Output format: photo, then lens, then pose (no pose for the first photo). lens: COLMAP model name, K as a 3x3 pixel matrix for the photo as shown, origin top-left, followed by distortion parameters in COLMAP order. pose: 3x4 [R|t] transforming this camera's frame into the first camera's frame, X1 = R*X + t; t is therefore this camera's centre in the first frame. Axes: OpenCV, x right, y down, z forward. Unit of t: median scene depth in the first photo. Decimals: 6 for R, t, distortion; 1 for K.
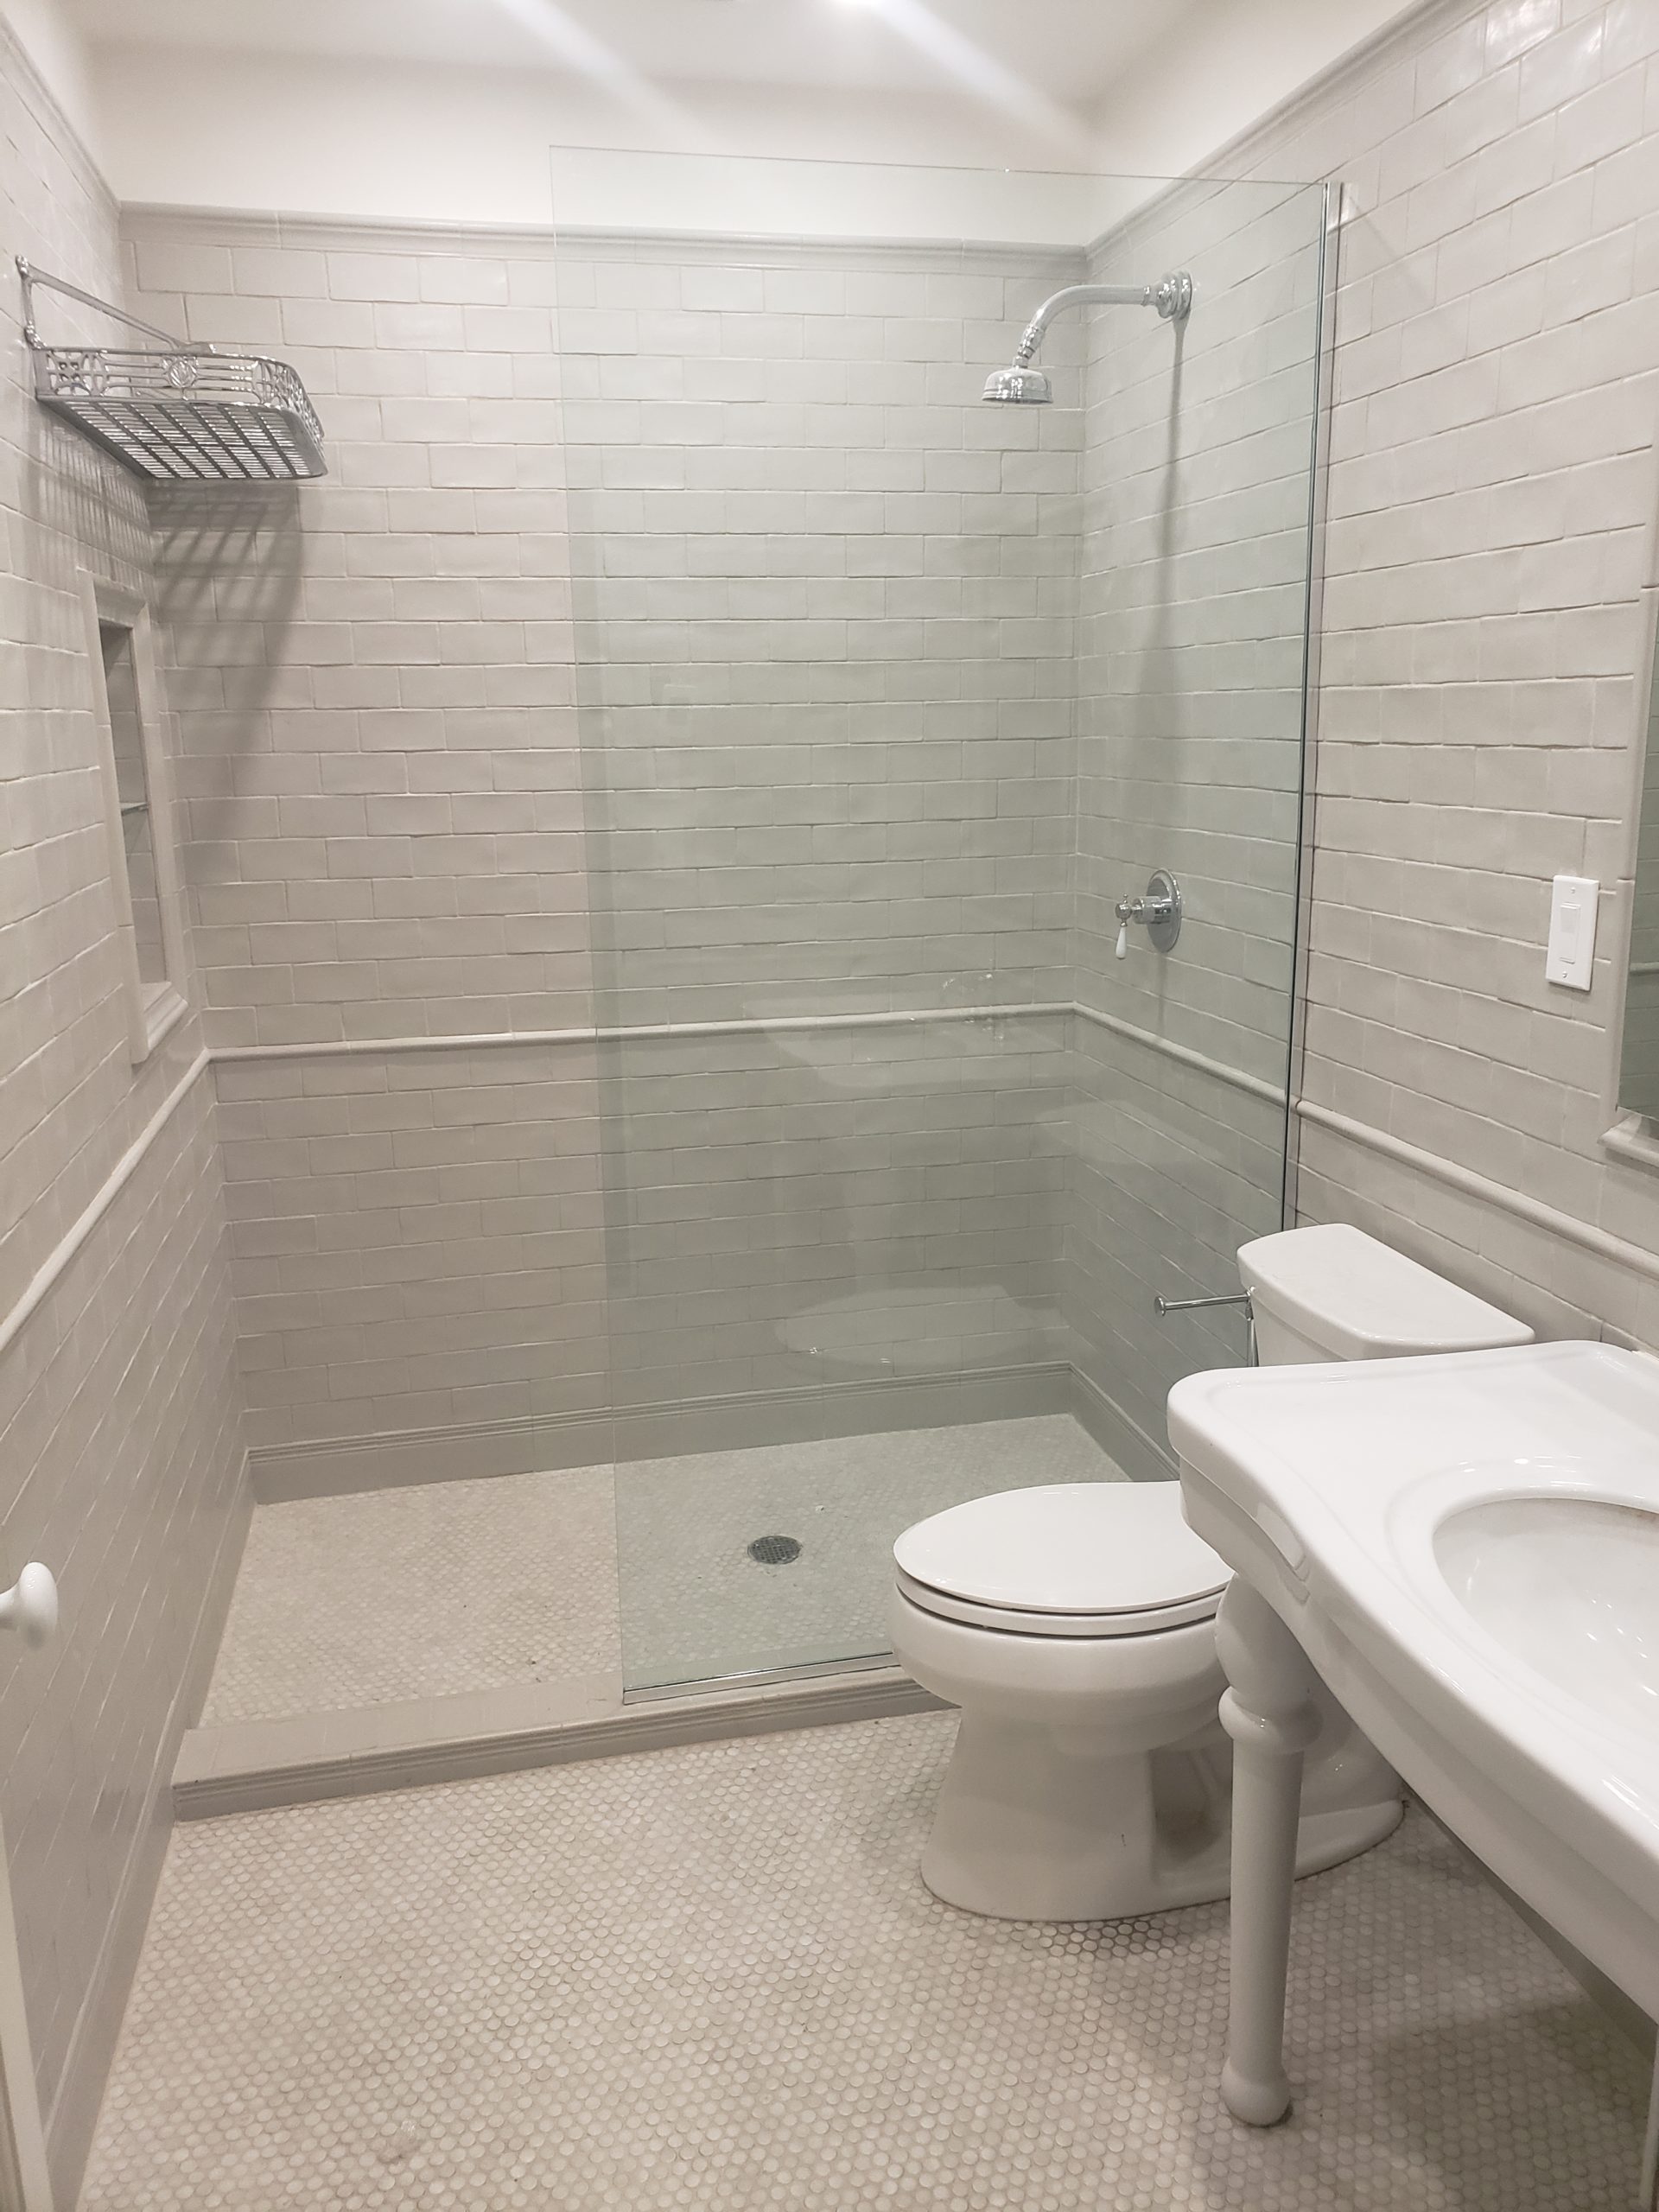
lens RADIAL K [[1711.1, 0, 838.3], [0, 1711.1, 1095.1], [0, 0, 1]] dist [0.013487, 0.020083]
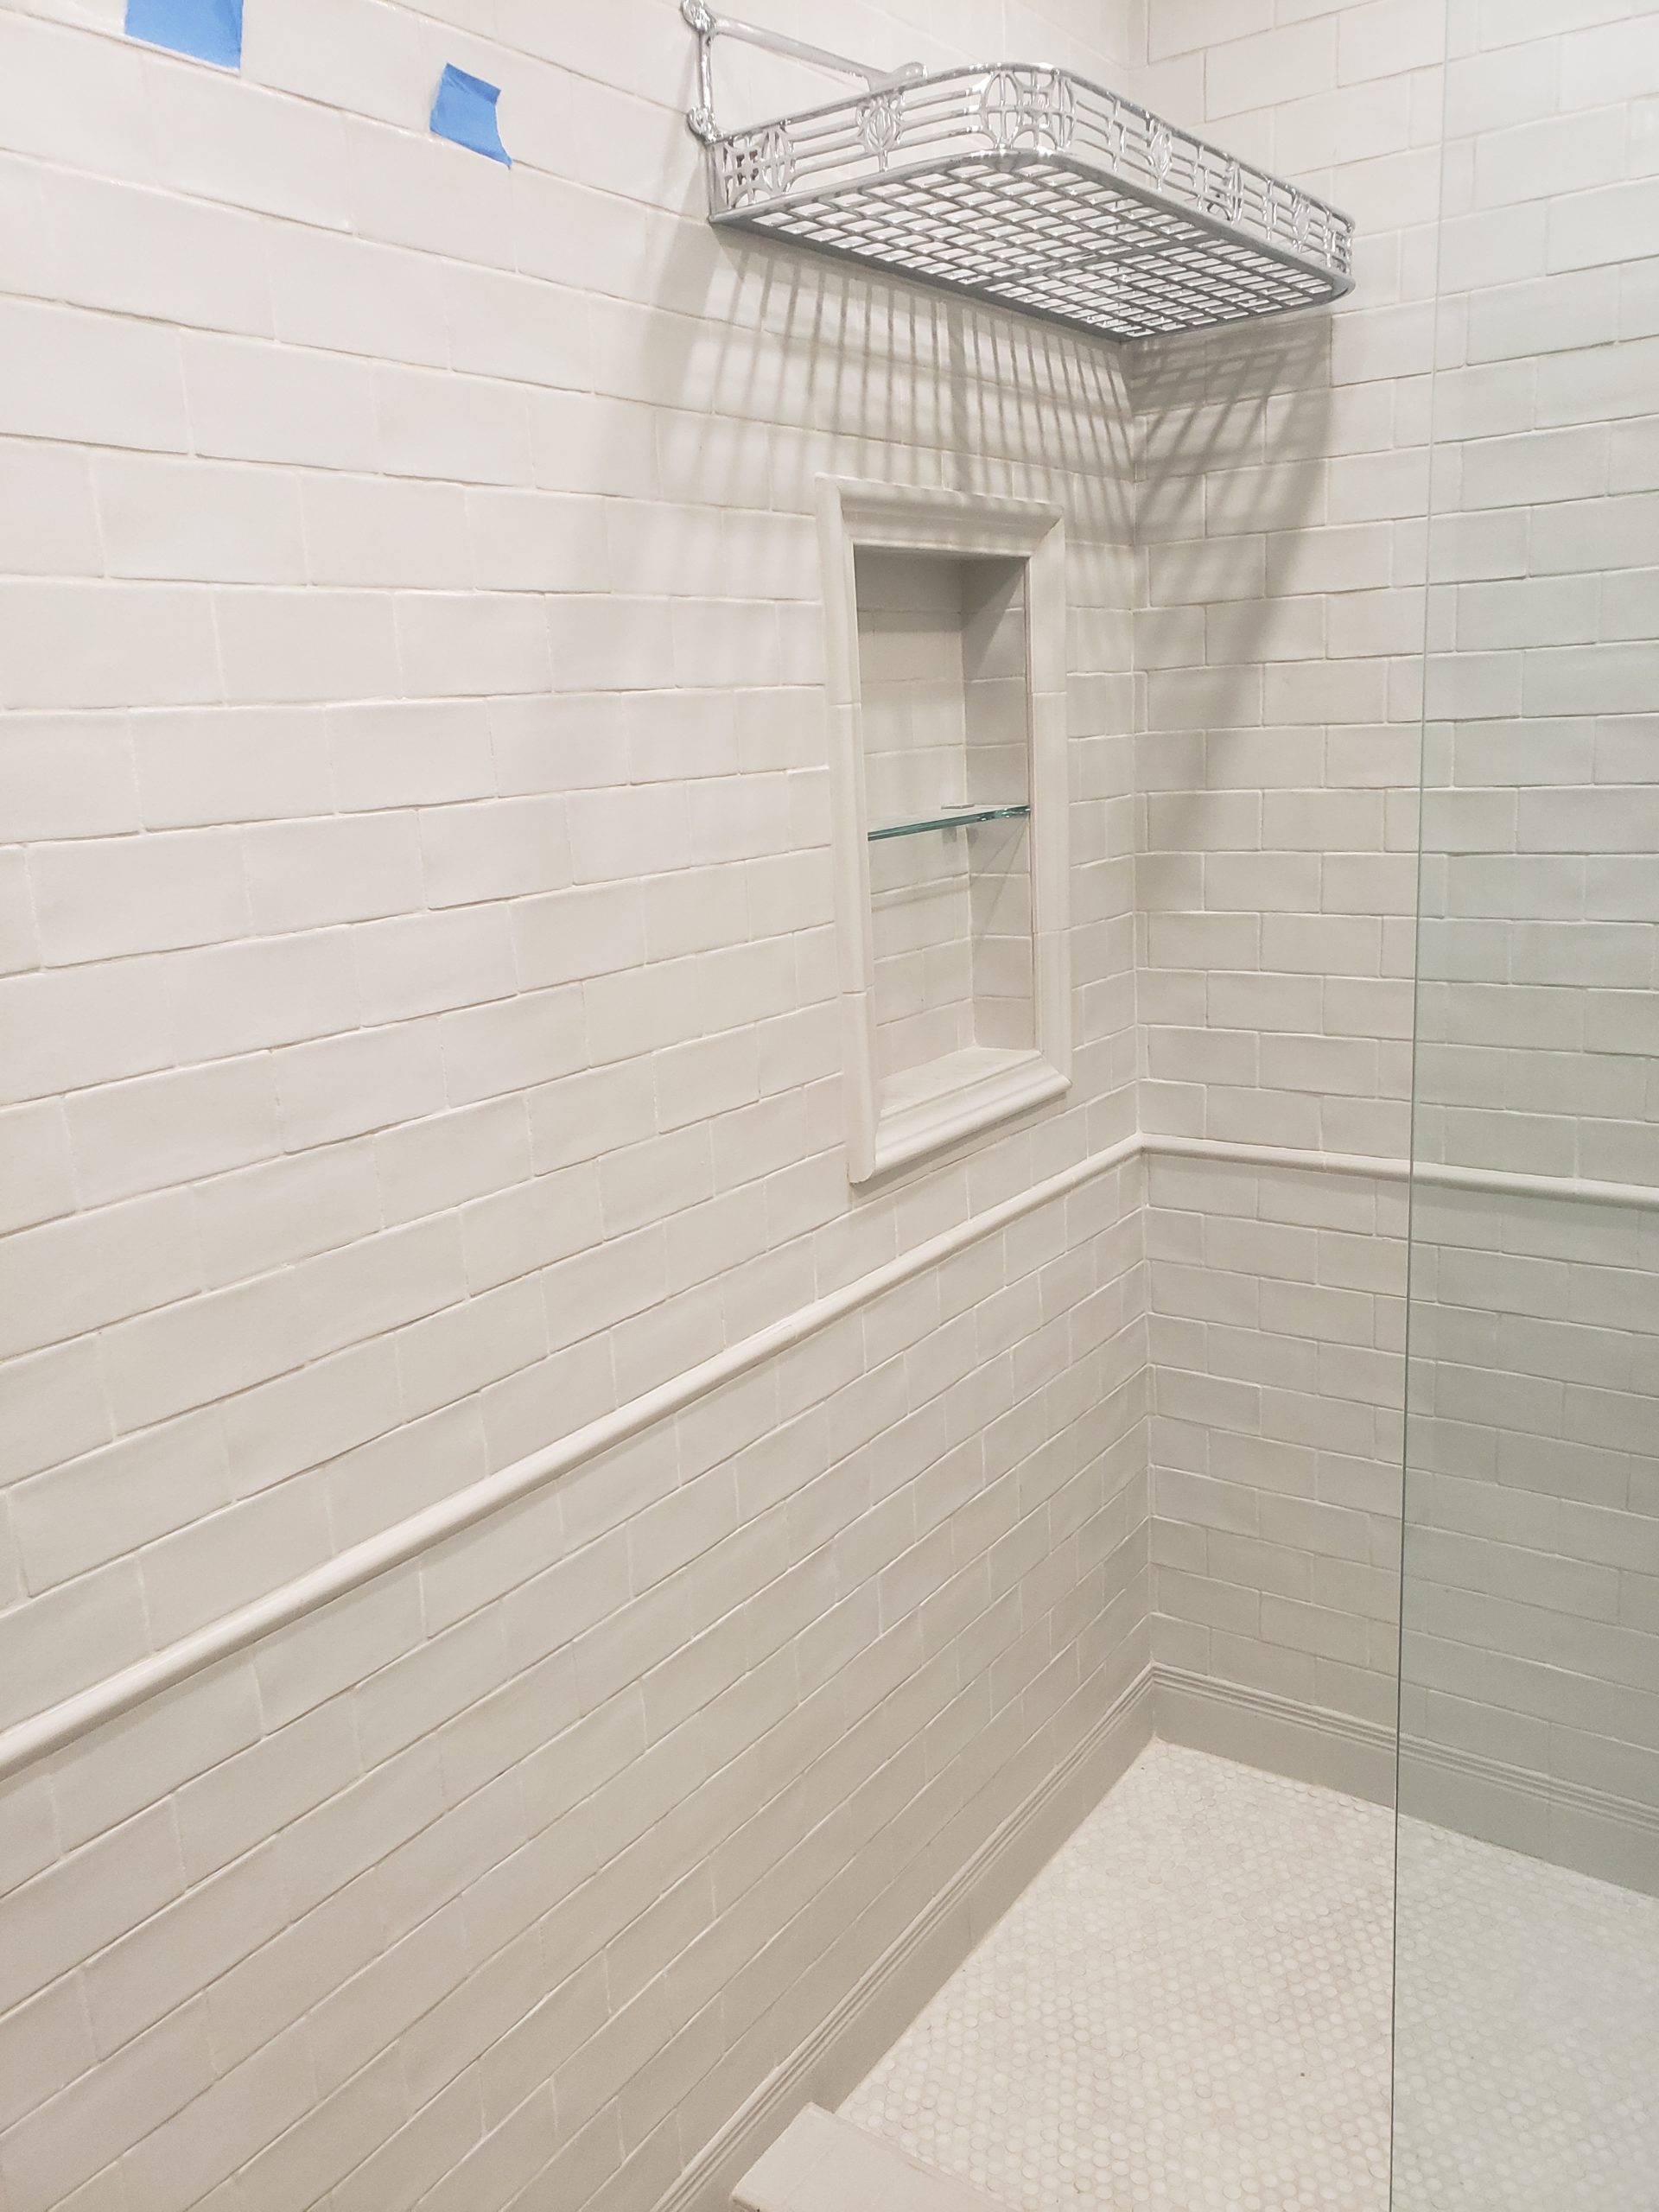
lens RADIAL K [[1711.1, 0, 844.6], [0, 1711.1, 1087.2], [0, 0, 1]] dist [0.013487, 0.020083]
pose [[0.684052, 0.143441, -0.715190, 0.083829], [-0.119457, 0.989266, 0.084155, -0.119218], [0.719585, 0.027868, 0.693845, 0.517572]]
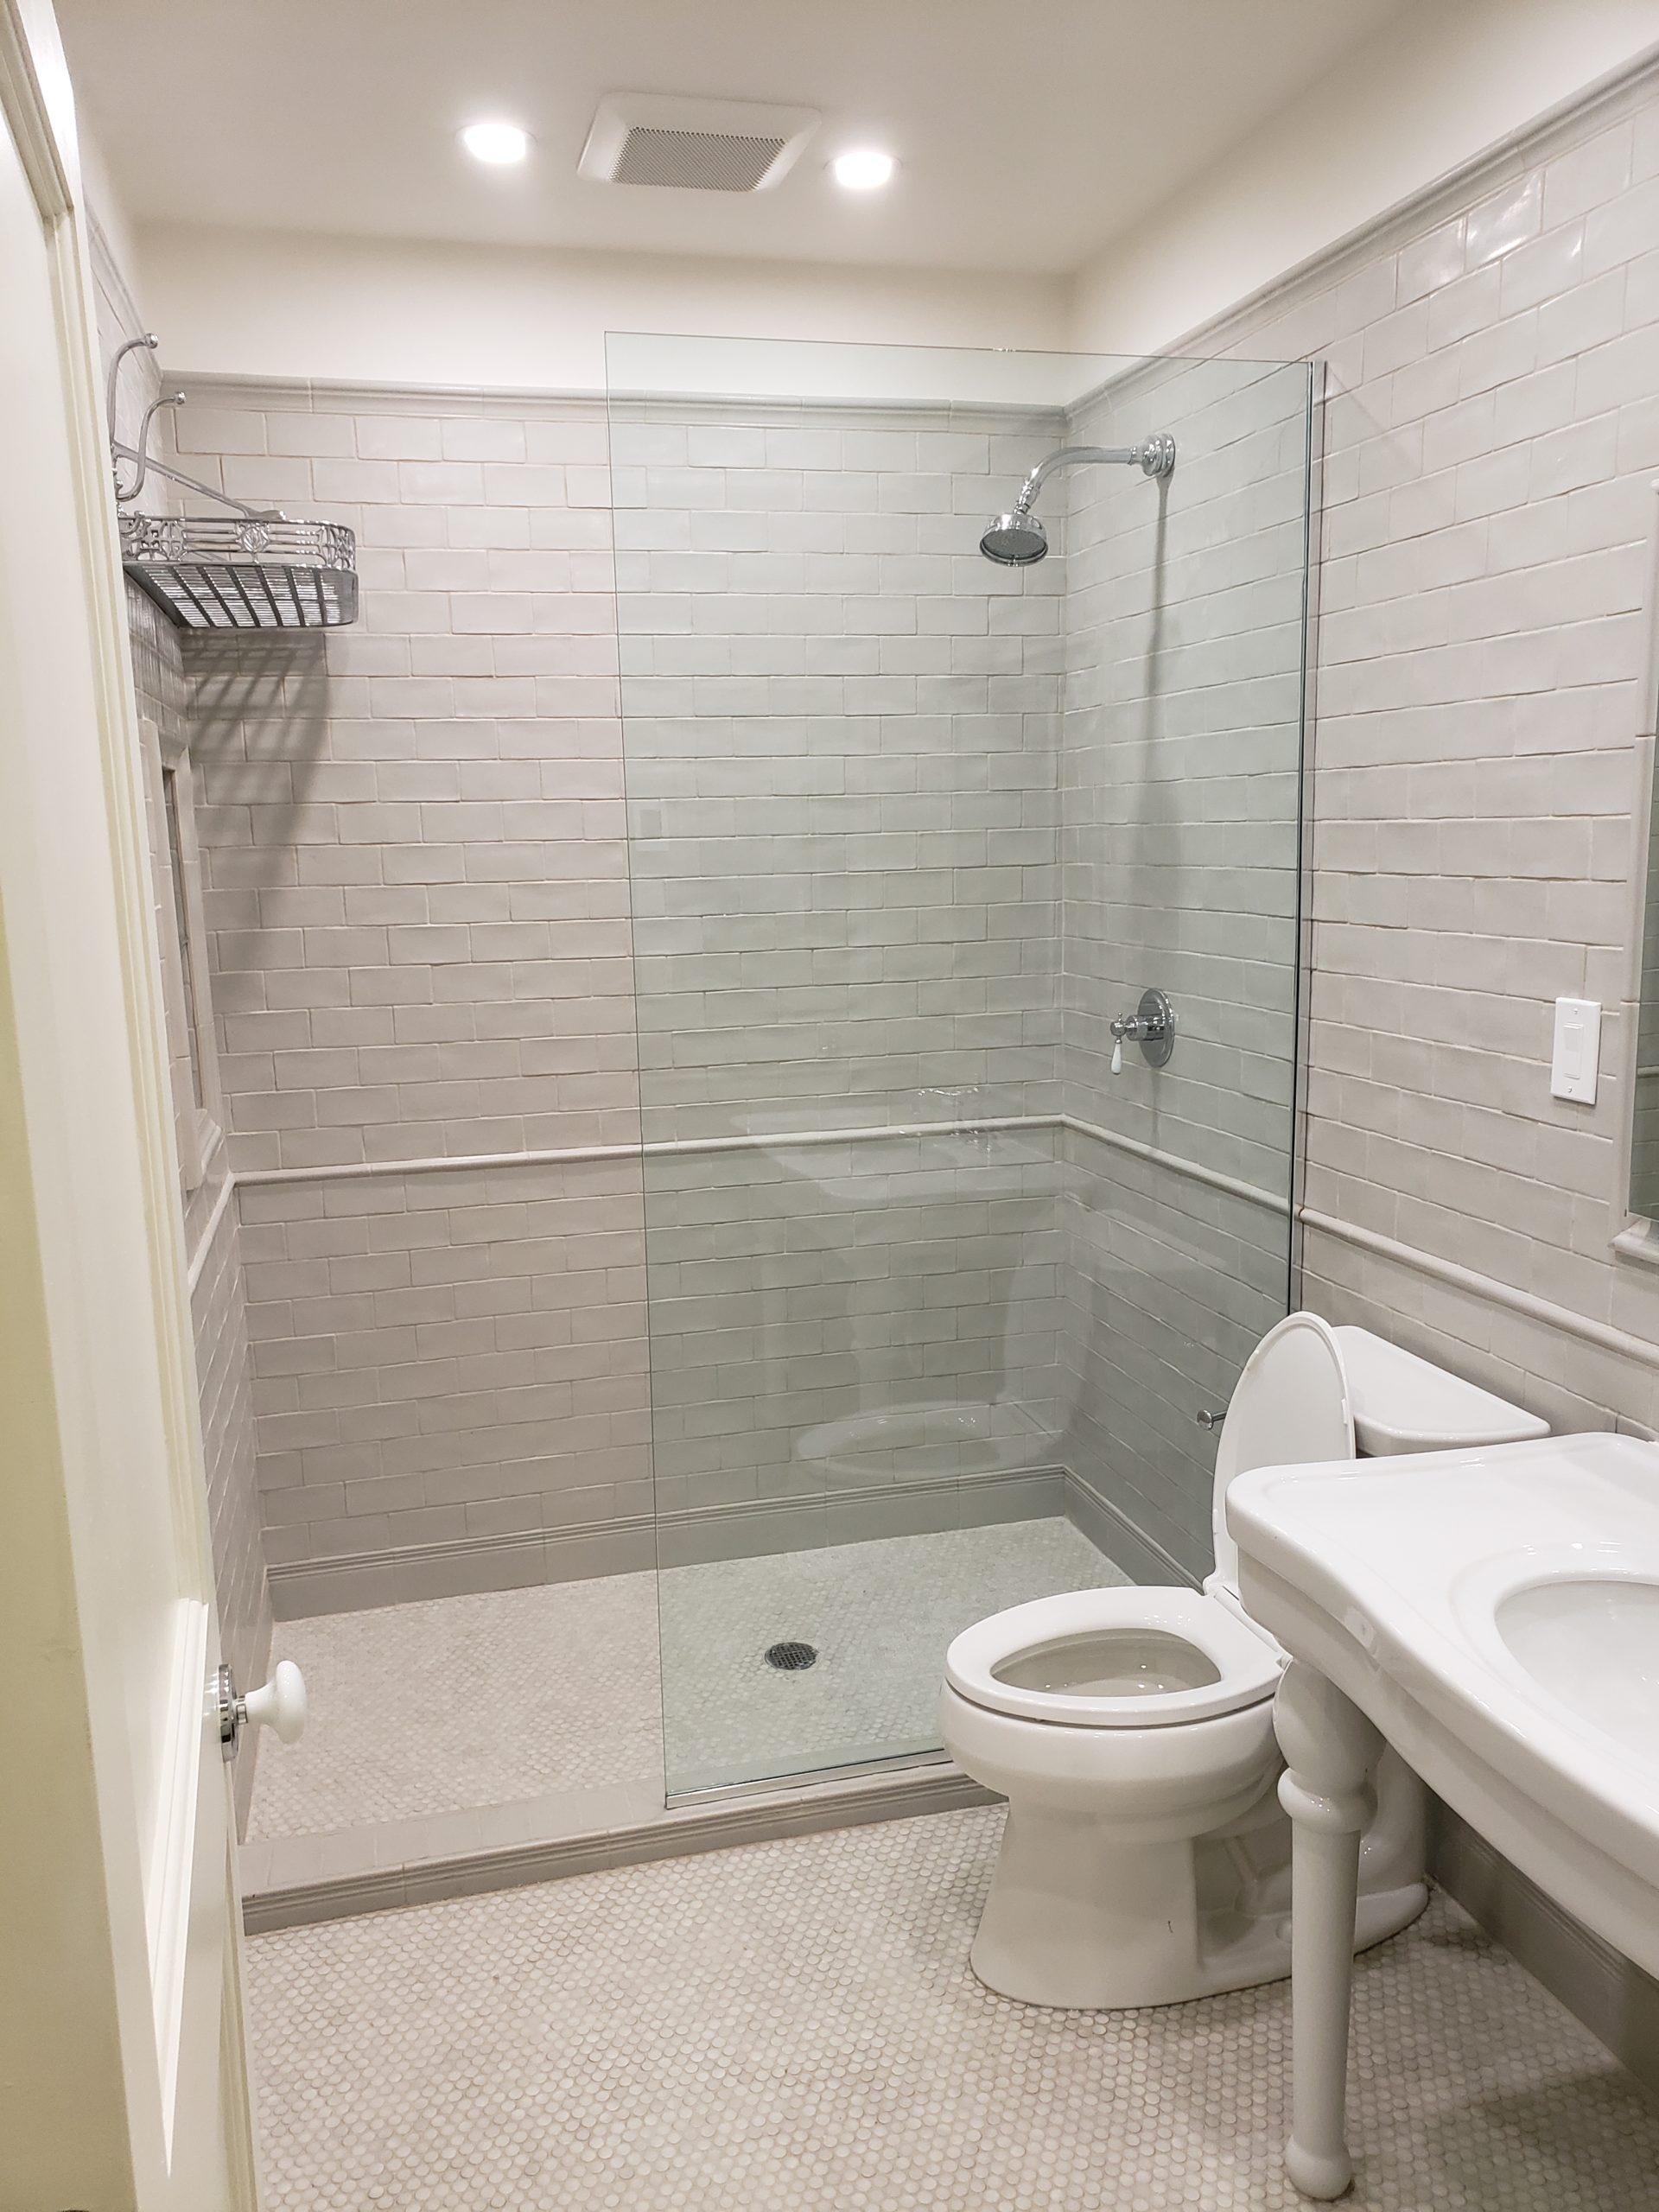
lens RADIAL K [[1711.1, 0, 812.4], [0, 1711.1, 1124.4], [0, 0, 1]] dist [0.013487, 0.020083]
pose [[0.999402, -0.013078, 0.032017, -0.068508], [0.014545, 0.998835, -0.046018, -0.004634], [-0.031378, 0.046457, 0.998427, -0.045635]]
